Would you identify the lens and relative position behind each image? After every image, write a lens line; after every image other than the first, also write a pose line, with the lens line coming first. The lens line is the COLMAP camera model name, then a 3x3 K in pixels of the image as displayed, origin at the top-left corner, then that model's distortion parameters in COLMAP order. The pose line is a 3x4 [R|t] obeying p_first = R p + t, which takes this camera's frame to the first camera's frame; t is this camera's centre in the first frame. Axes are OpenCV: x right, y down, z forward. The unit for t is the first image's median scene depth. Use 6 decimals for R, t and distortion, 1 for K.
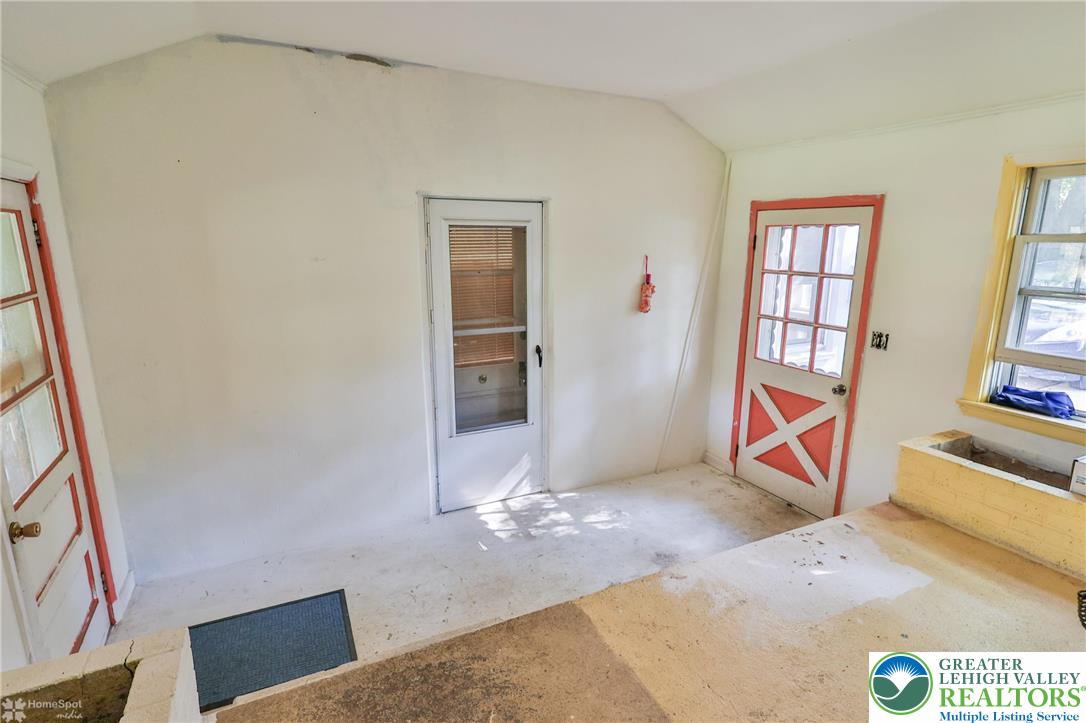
lens RADIAL K [[554.7, 0, 543.0], [0, 554.7, 361.5], [0, 0, 1]] dist [0.000278, -0.000178]
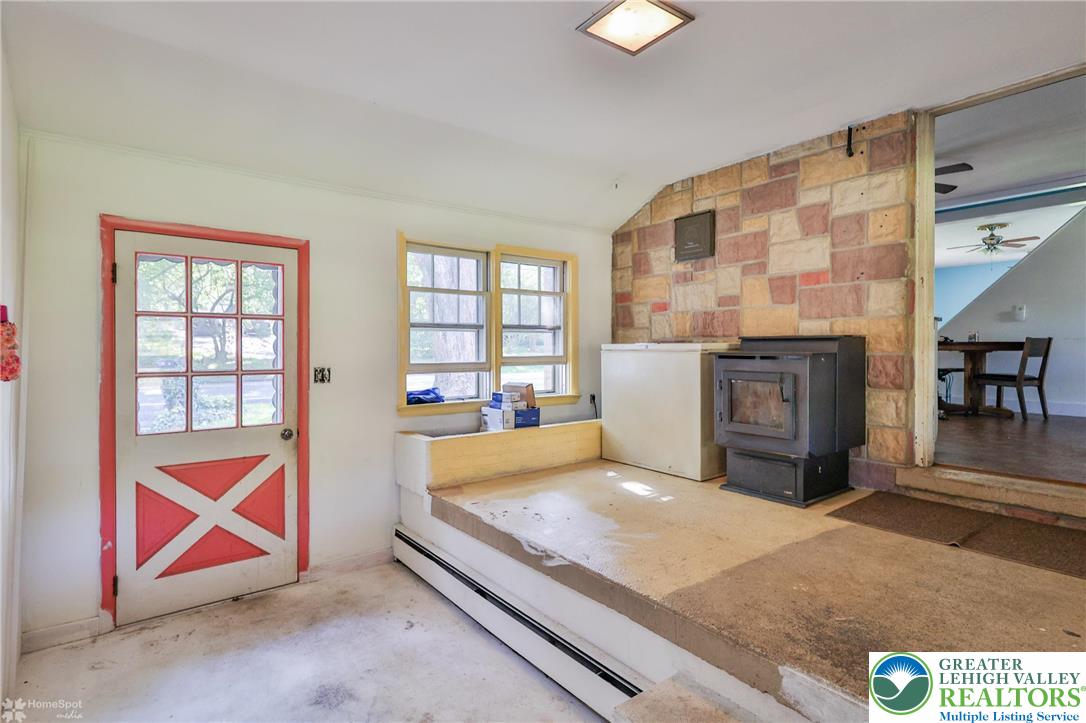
lens RADIAL K [[541.6, 0, 544.4], [0, 541.6, 352.6], [0, 0, 1]] dist [-0.000559, 0.000444]
pose [[-0.196505, -0.008600, 0.980465, -0.442176], [0.214684, 0.975320, 0.051582, -0.037458], [-0.956711, 0.220626, -0.189809, 0.692500]]
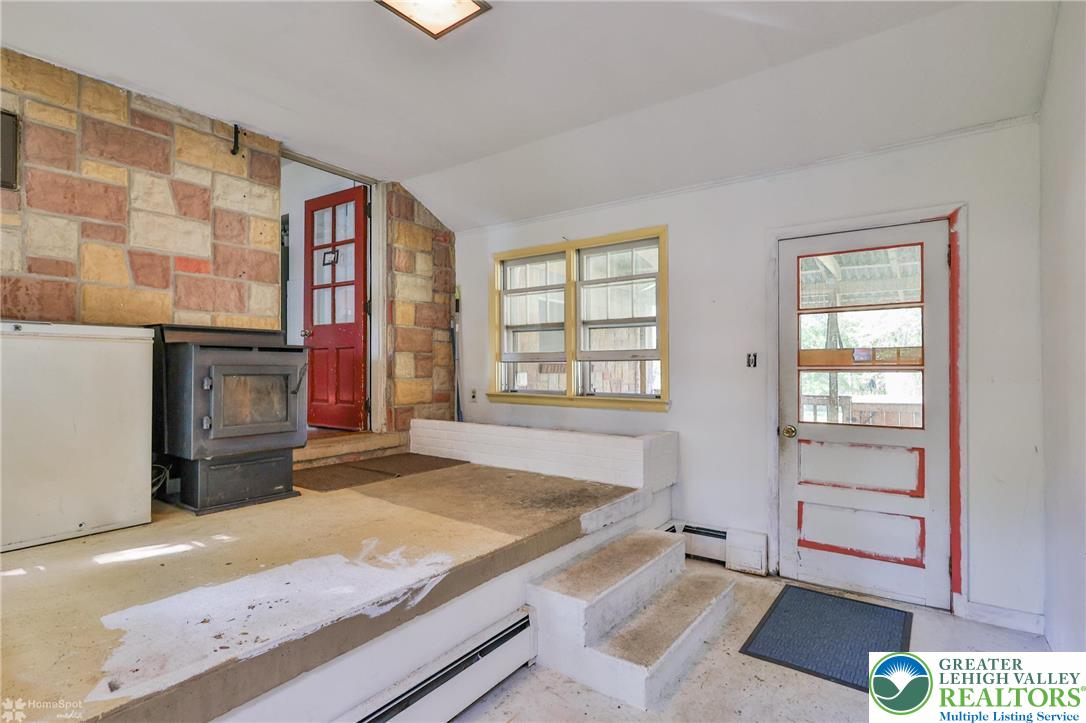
lens RADIAL K [[538.0, 0, 535.3], [0, 538.0, 363.4], [0, 0, 1]] dist [0.001016, 0.000479]
pose [[-0.889276, -0.004334, -0.457350, 0.298547], [-0.102005, 0.976648, 0.189085, -0.078996], [0.445851, 0.214801, -0.868952, 1.049100]]
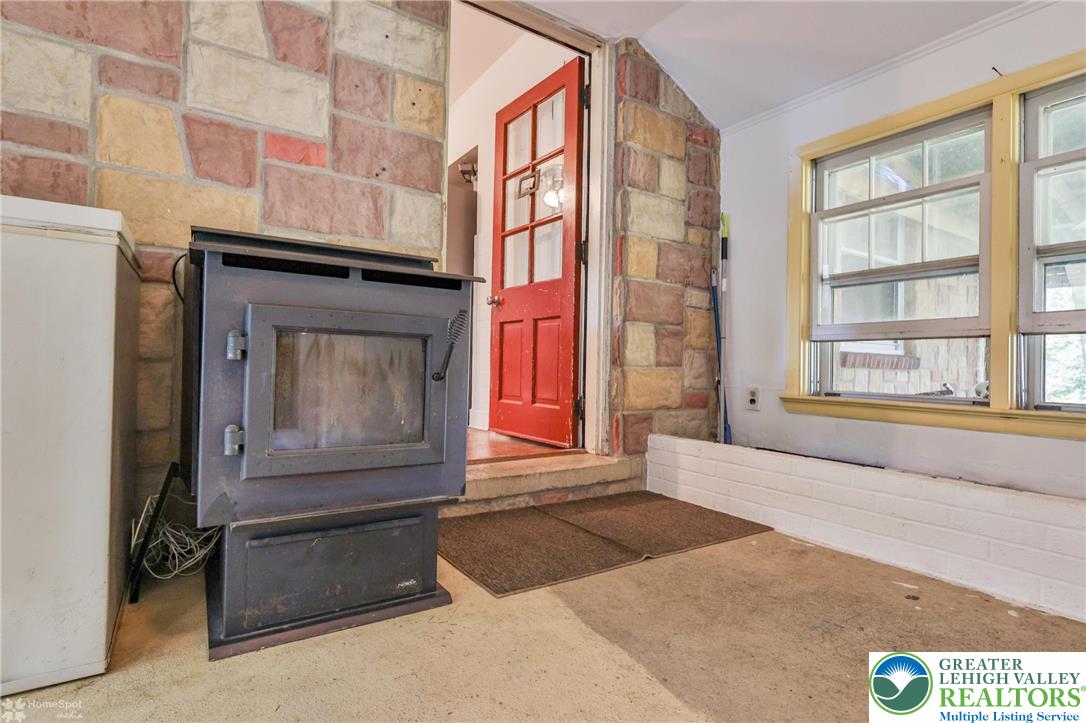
lens RADIAL K [[538.0, 0, 535.3], [0, 538.0, 363.4], [0, 0, 1]] dist [0.001016, 0.000479]
pose [[-0.993120, -0.021700, -0.115073, 0.230620], [-0.046013, 0.975955, 0.213060, 0.059387], [0.107683, 0.216889, -0.970239, 0.567370]]
